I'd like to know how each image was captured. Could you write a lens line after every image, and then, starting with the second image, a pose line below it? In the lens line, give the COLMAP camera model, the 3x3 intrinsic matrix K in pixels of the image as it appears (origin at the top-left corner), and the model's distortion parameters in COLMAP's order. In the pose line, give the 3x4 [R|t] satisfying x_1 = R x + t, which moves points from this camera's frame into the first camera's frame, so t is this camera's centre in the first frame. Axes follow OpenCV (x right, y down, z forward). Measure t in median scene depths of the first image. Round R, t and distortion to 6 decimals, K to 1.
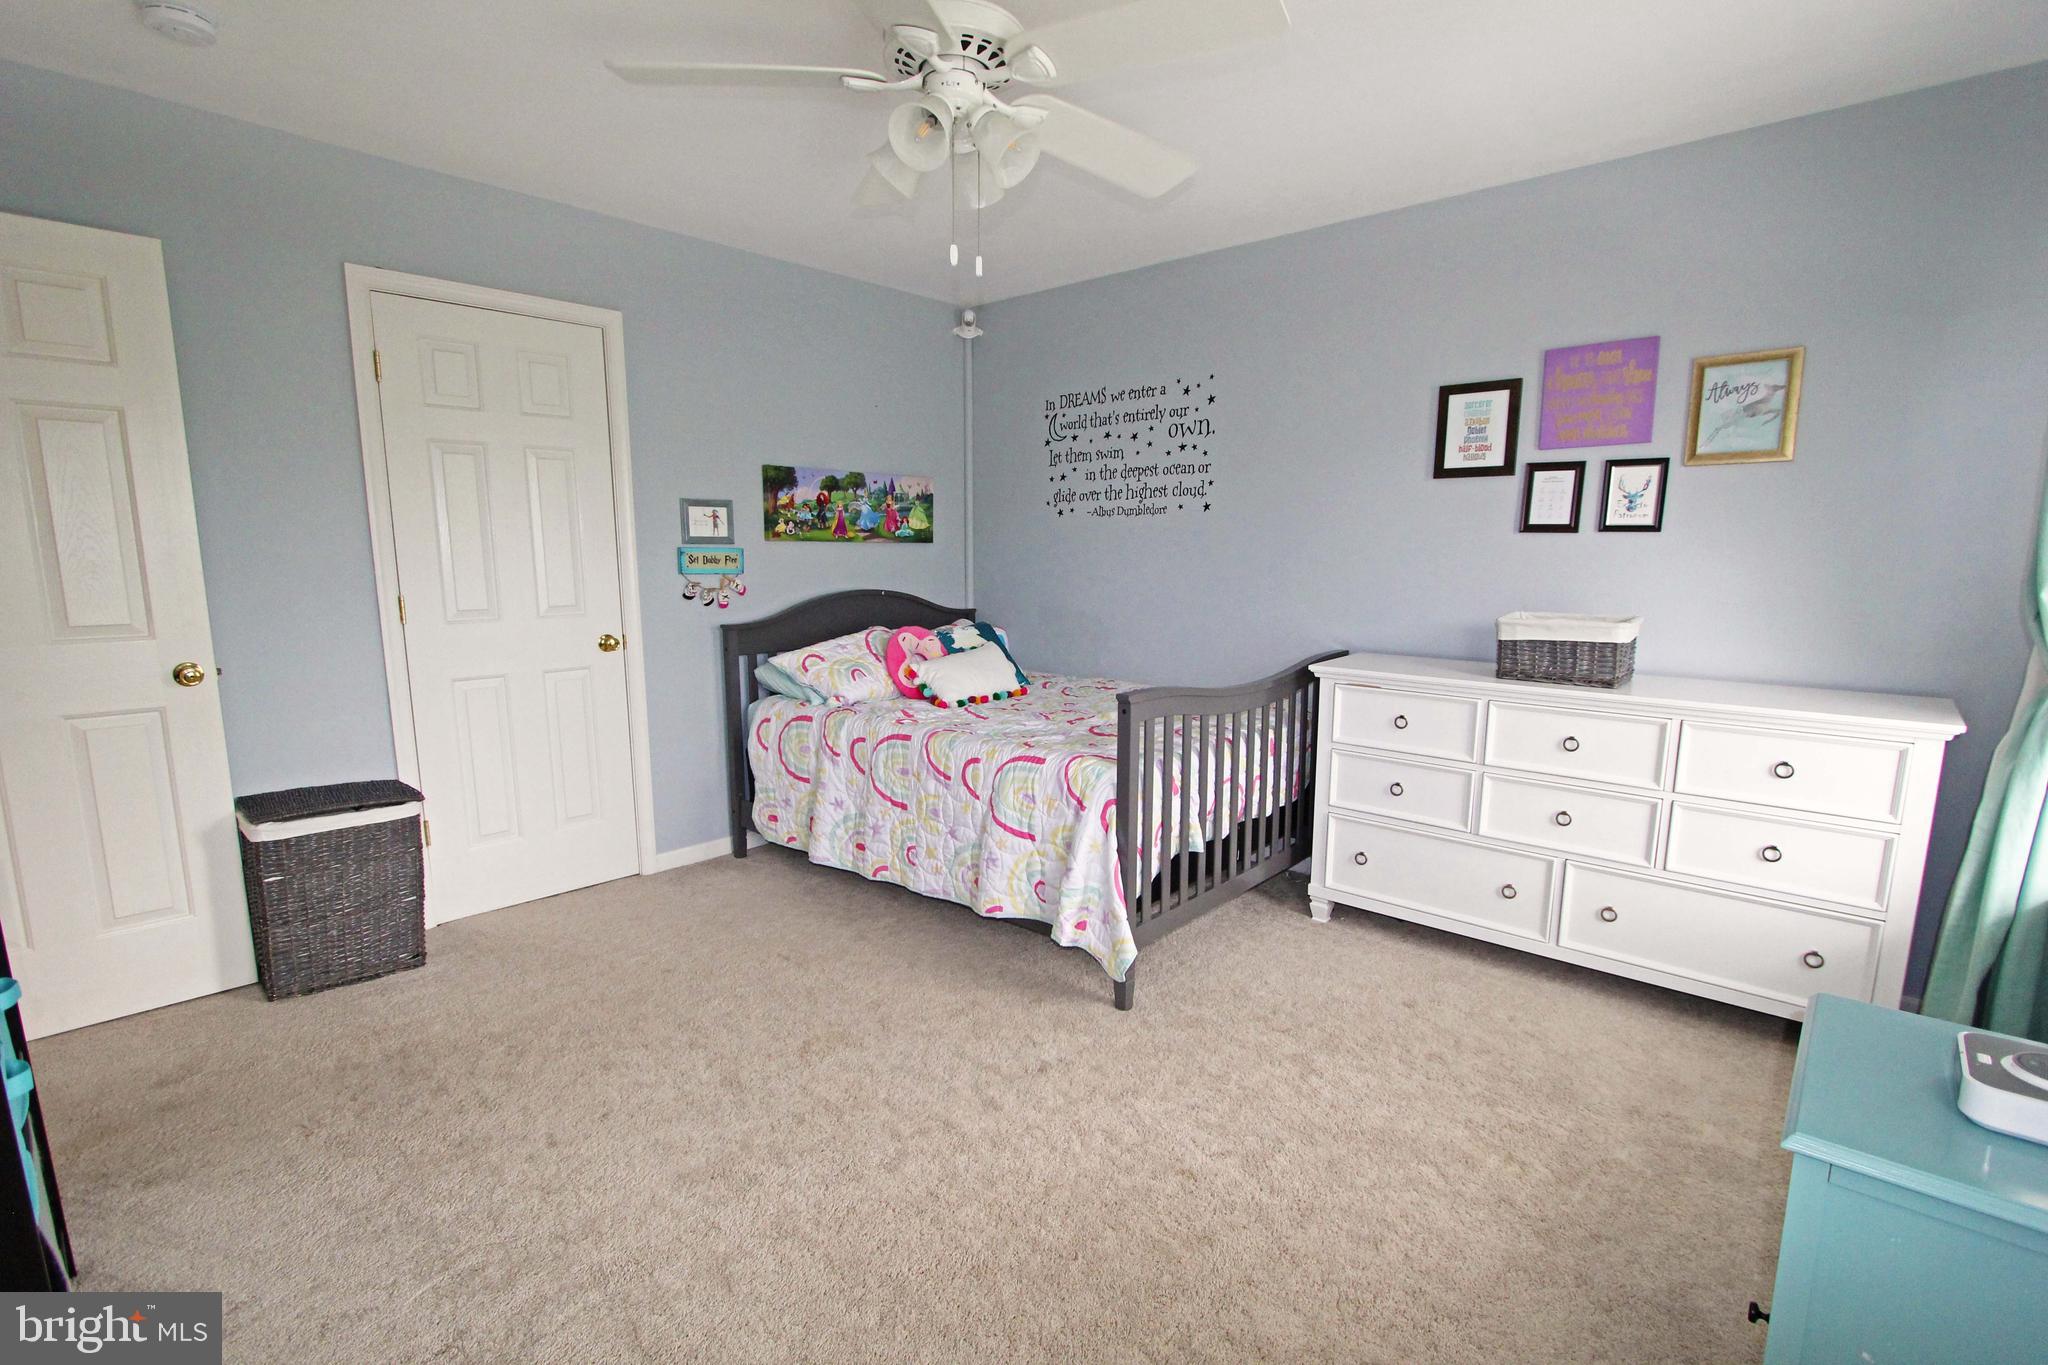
lens RADIAL K [[954.5, 0, 1021.0], [0, 954.5, 695.7], [0, 0, 1]] dist [-0.012756, 0.002804]
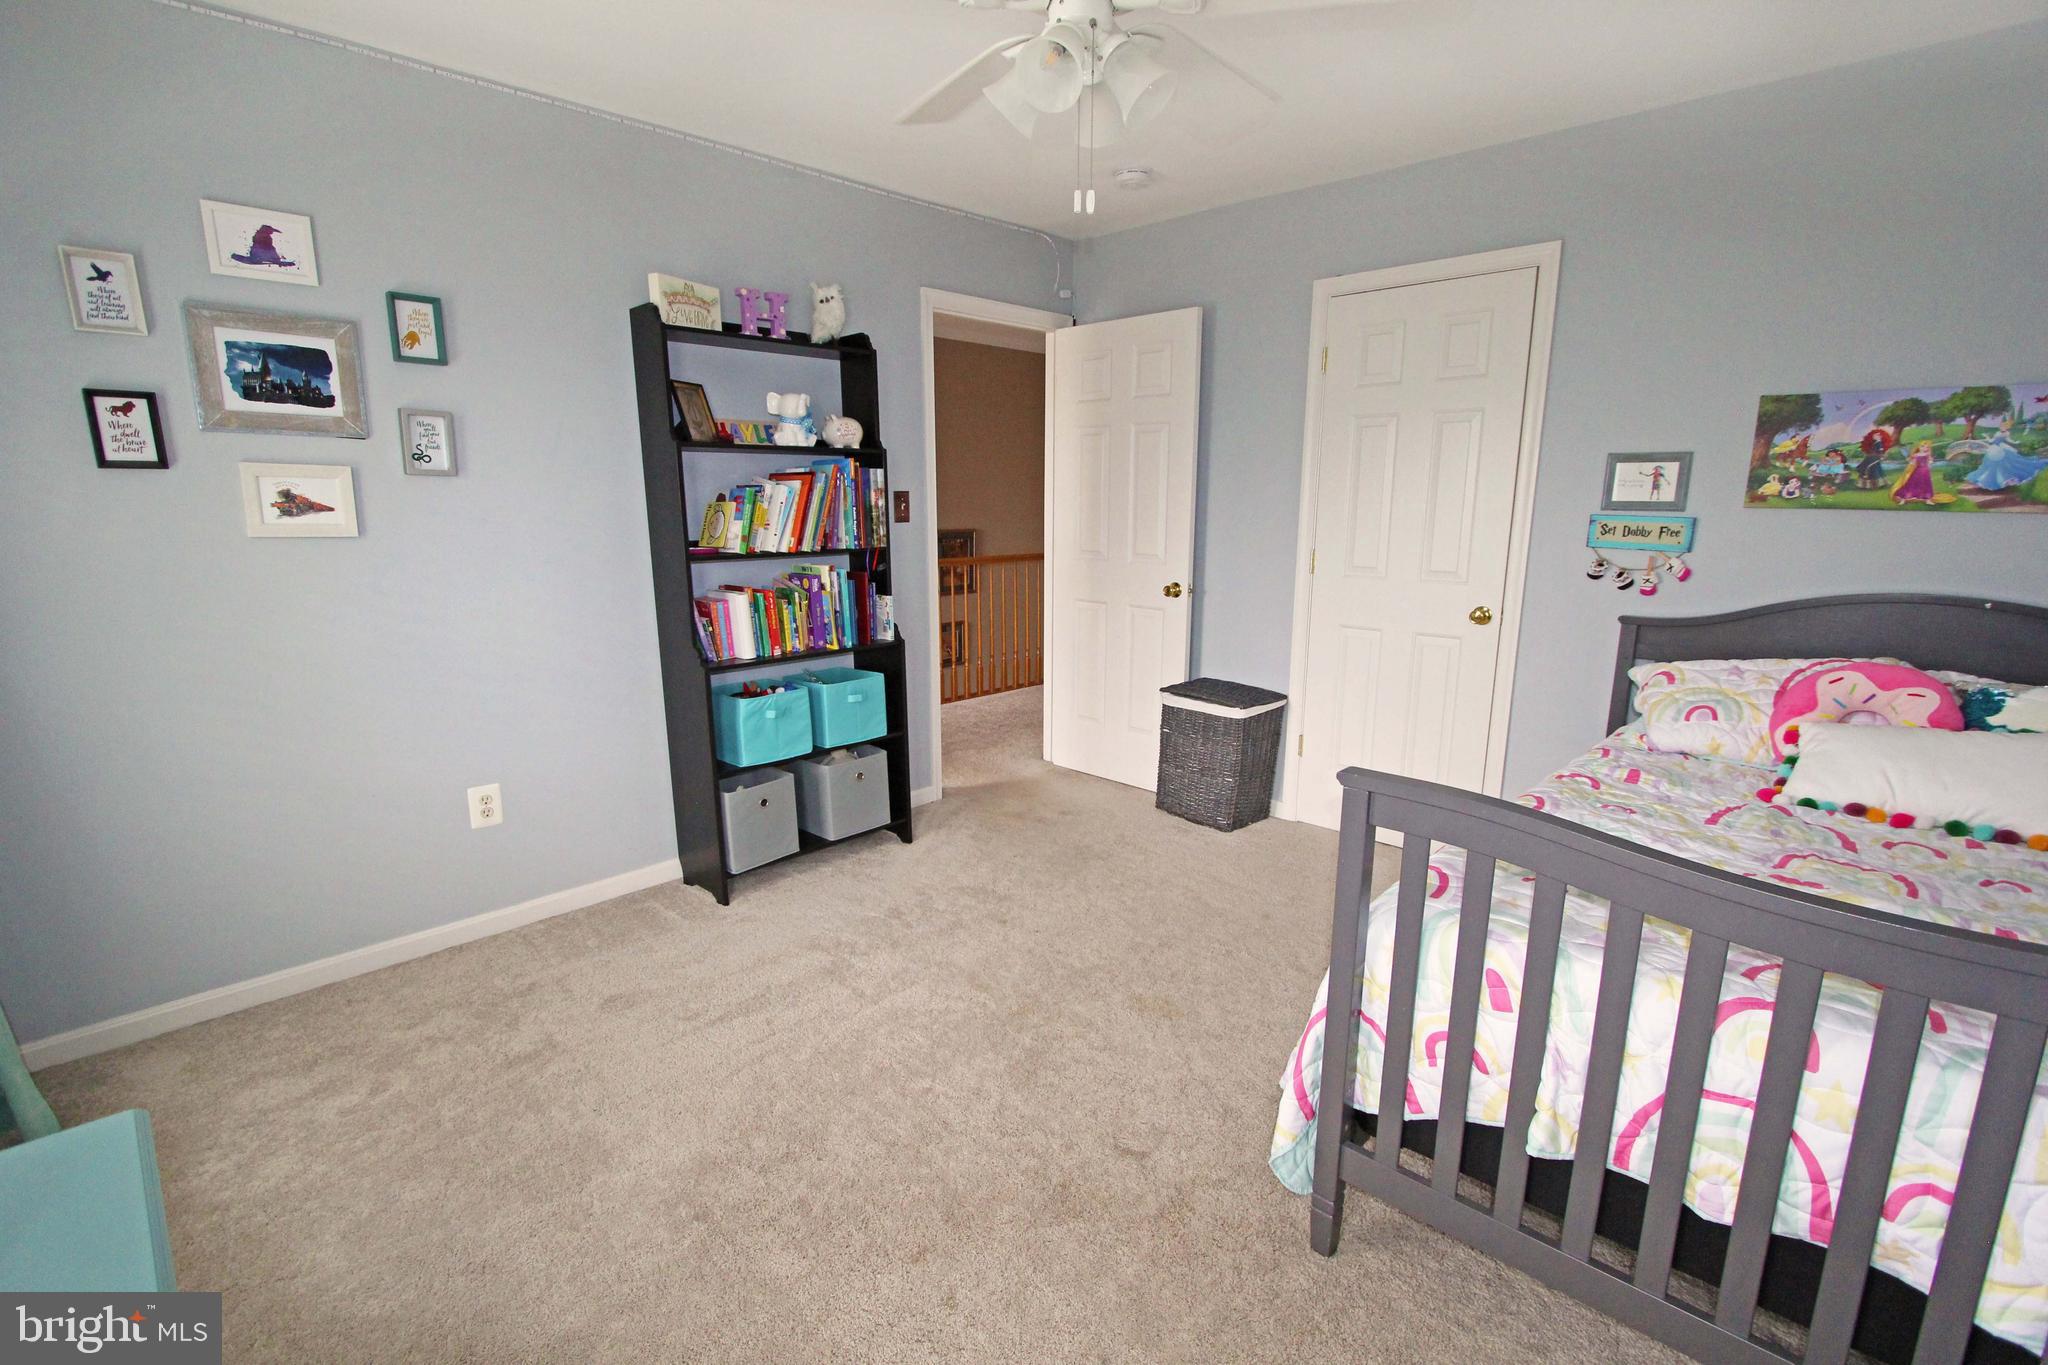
lens RADIAL K [[954.5, 0, 1026.5], [0, 954.5, 688.4], [0, 0, 1]] dist [-0.012756, 0.002804]
pose [[-0.031698, 0.197838, -0.979722, 0.461186], [-0.156267, 0.967179, 0.200361, -0.093479], [0.987206, 0.159449, 0.000257, 0.514895]]
